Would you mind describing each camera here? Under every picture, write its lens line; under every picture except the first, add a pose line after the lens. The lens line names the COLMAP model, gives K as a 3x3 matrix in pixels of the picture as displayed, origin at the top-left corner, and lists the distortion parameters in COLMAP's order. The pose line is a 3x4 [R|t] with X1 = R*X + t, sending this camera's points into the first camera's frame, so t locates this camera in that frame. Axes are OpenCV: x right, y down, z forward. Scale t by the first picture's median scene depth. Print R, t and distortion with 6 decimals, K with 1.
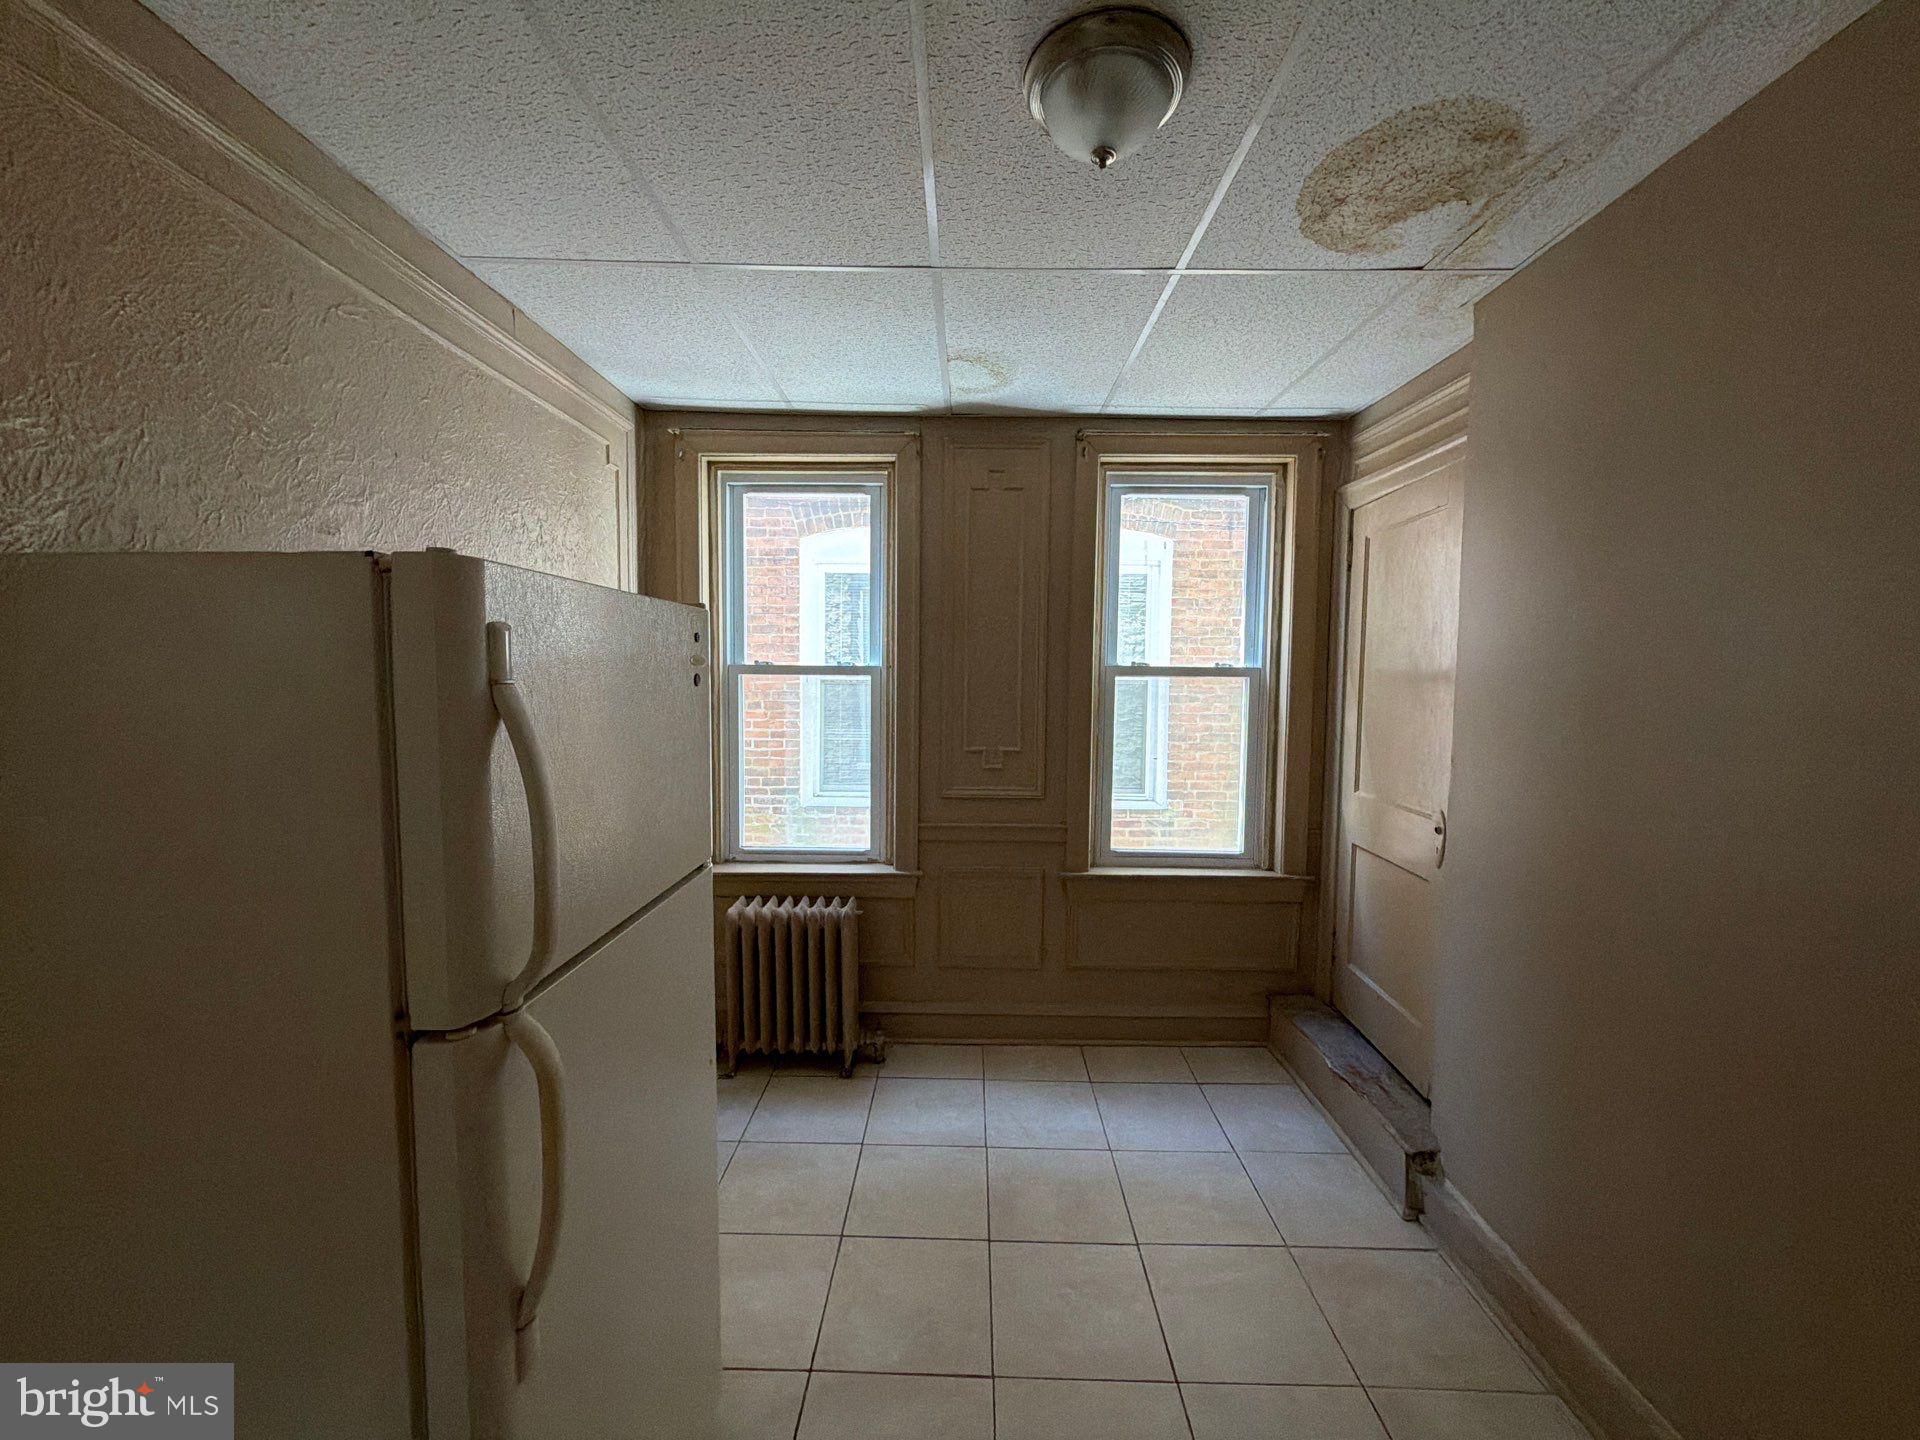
lens RADIAL K [[767.0, 0, 962.9], [0, 767.0, 719.4], [0, 0, 1]] dist [0.000005, -0.000096]
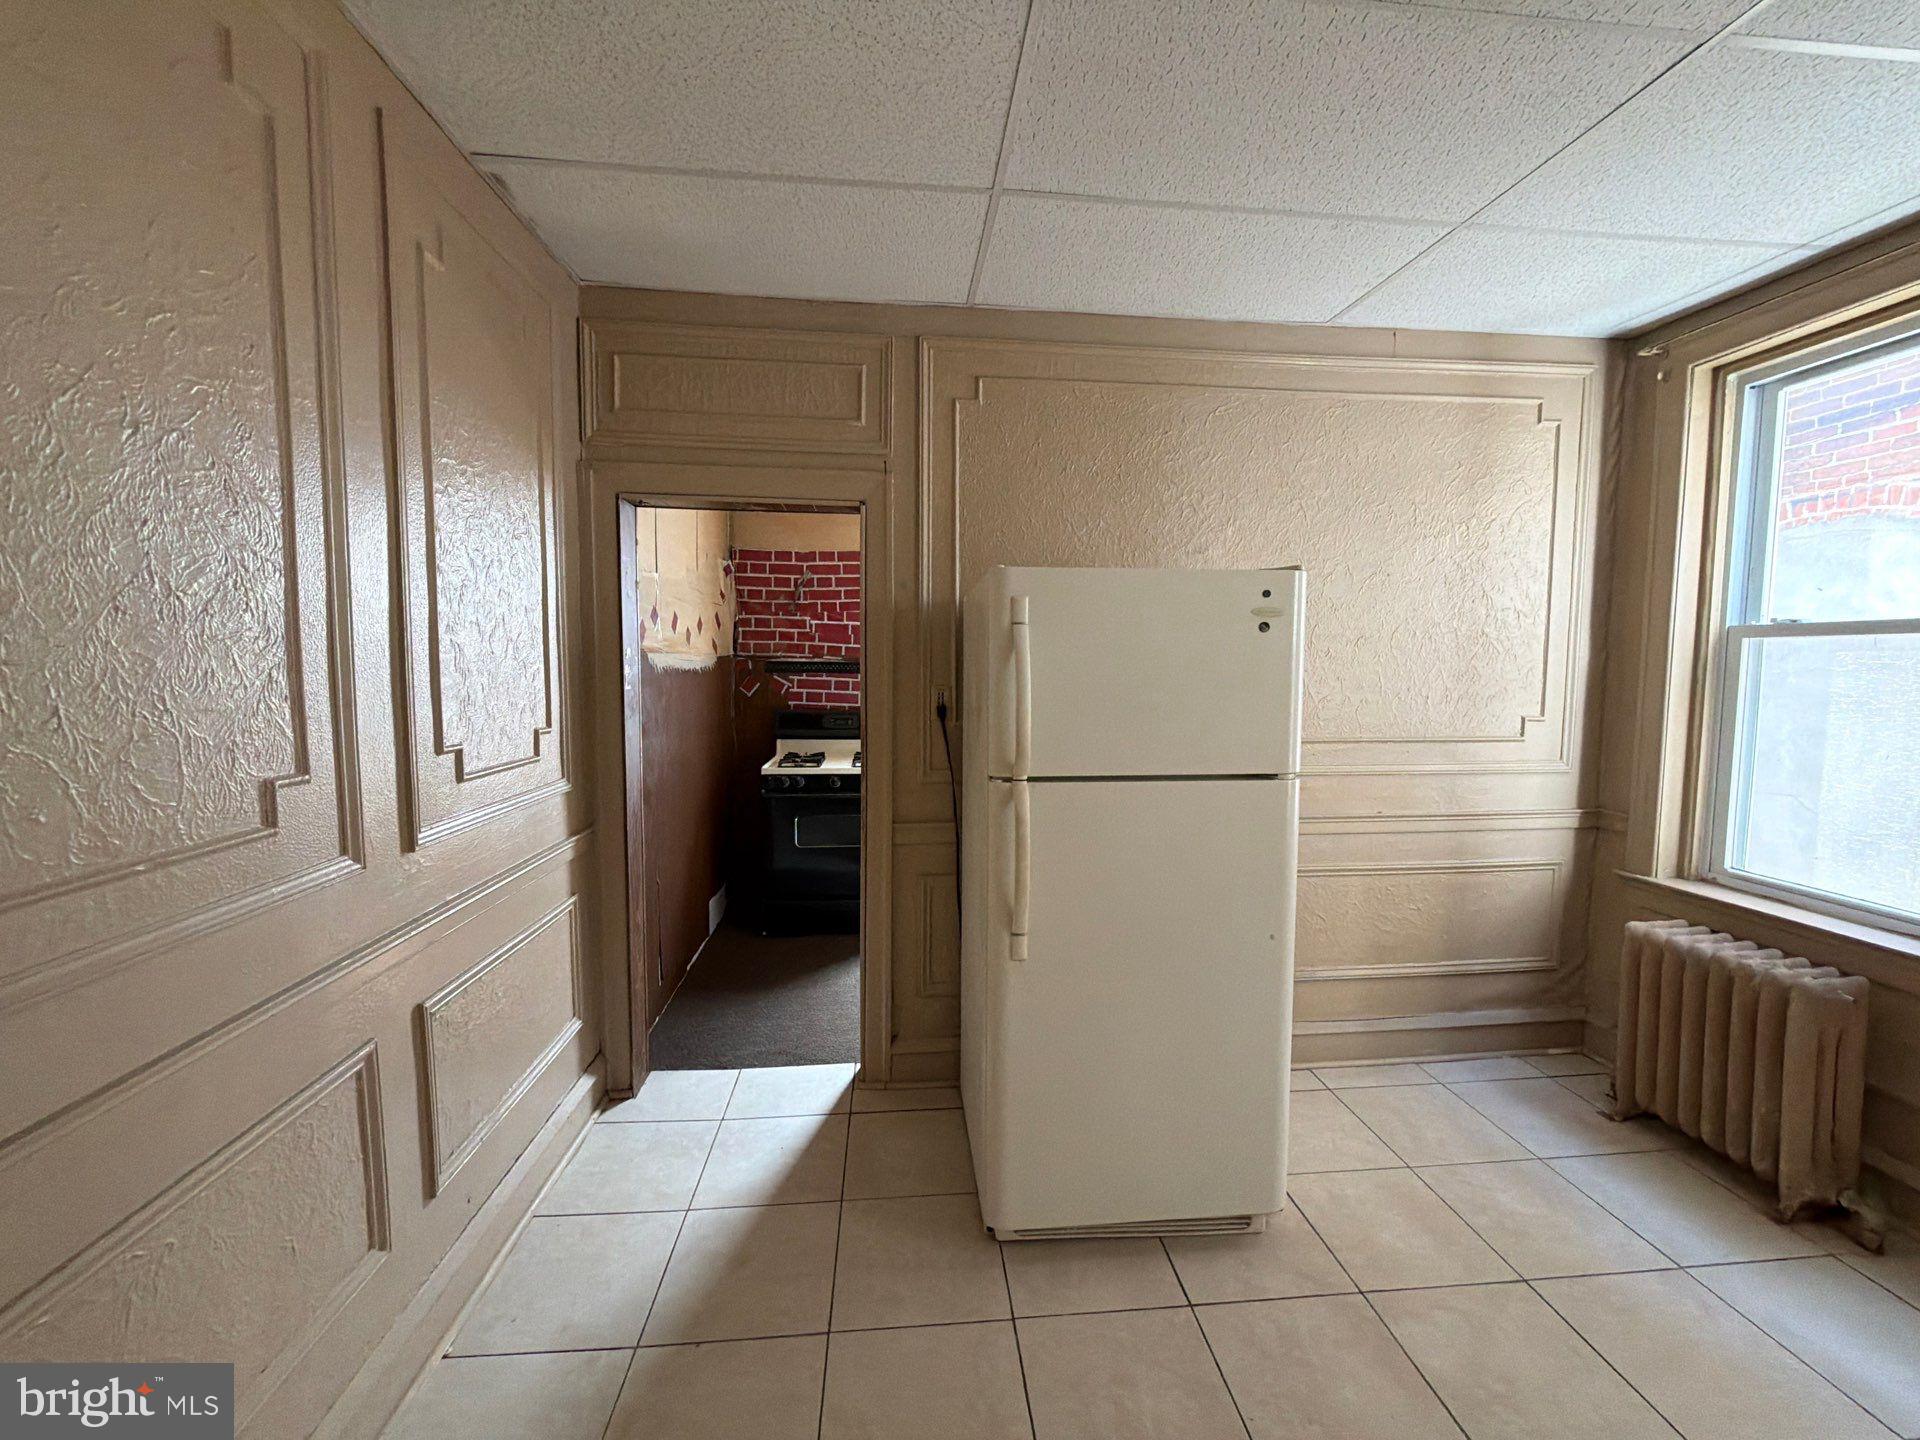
lens RADIAL K [[767.0, 0, 963.4], [0, 767.0, 719.5], [0, 0, 1]] dist [0.000005, -0.000096]
pose [[0.101468, 0.055321, -0.993299, 0.420042], [-0.067200, 0.996553, 0.048638, 0.039462], [0.992567, 0.061815, 0.104835, 0.185676]]
